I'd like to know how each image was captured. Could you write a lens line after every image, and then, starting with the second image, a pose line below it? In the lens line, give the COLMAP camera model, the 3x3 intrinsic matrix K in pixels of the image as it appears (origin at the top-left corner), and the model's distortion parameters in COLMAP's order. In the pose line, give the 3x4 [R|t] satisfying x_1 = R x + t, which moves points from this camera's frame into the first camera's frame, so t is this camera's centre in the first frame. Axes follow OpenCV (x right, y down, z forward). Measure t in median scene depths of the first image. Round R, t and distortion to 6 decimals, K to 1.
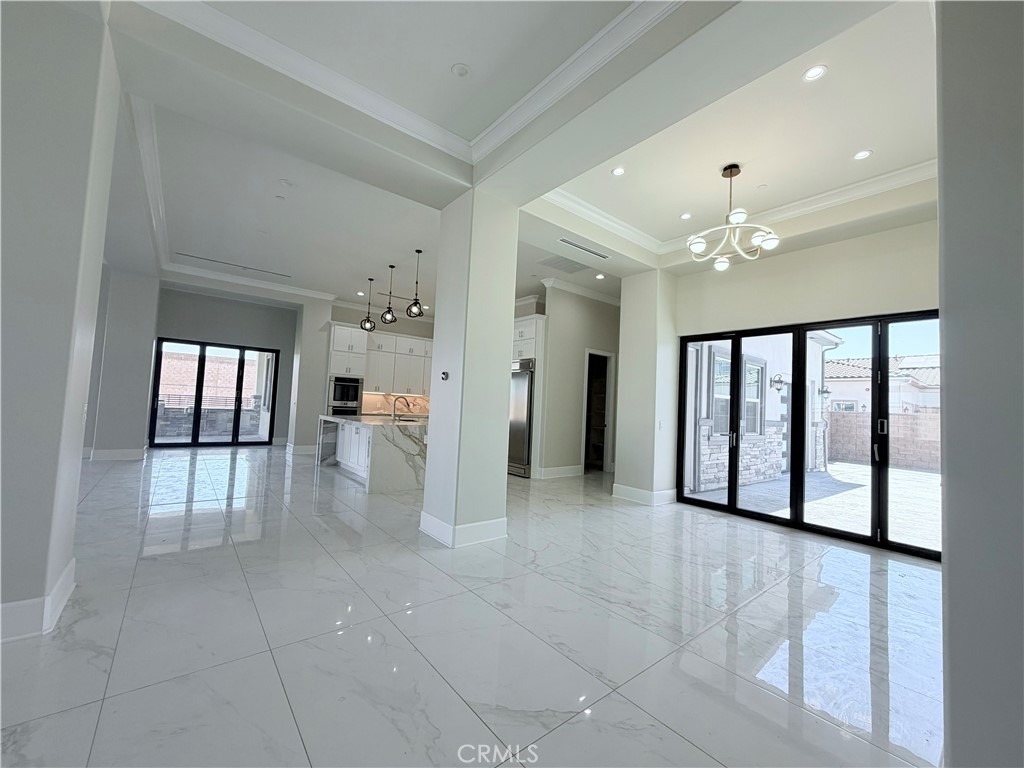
lens RADIAL K [[411.3, 0, 512.0], [0, 411.3, 384.0], [0, 0, 1]] dist [0.001099, 0.000076]
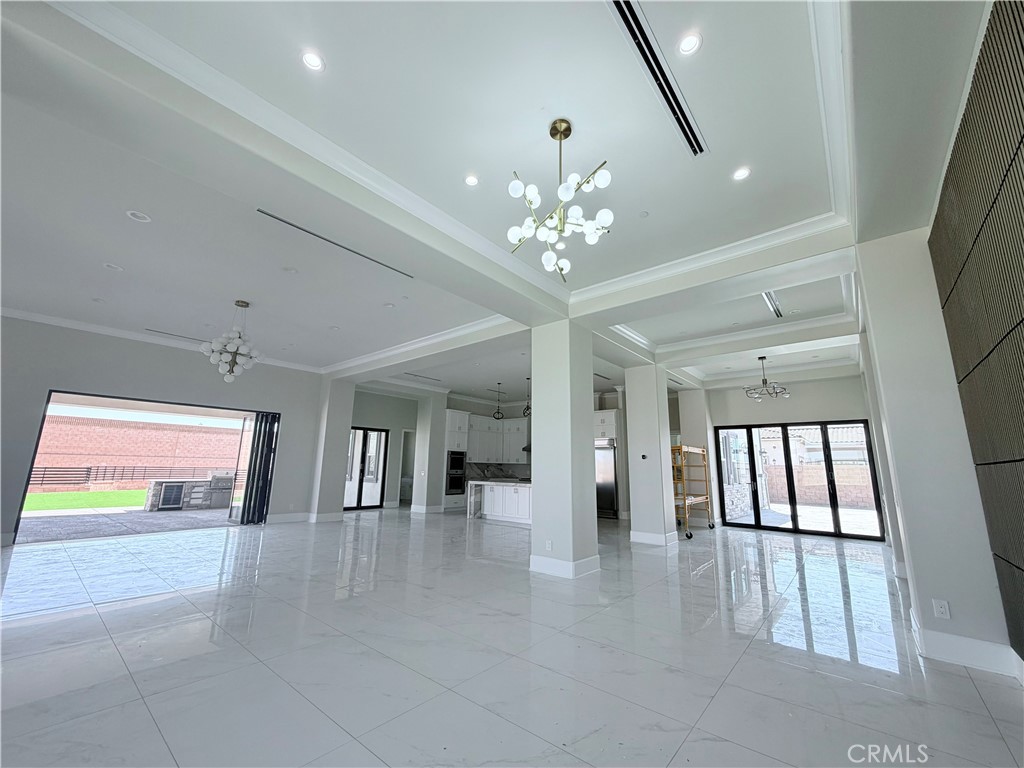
lens RADIAL K [[411.3, 0, 512.0], [0, 411.3, 384.0], [0, 0, 1]] dist [0.001099, 0.000076]
pose [[0.981940, 0.008040, 0.189023, -0.515337], [0.018821, 0.989989, -0.139881, -0.045038], [-0.188256, 0.140913, 0.971959, -0.369801]]
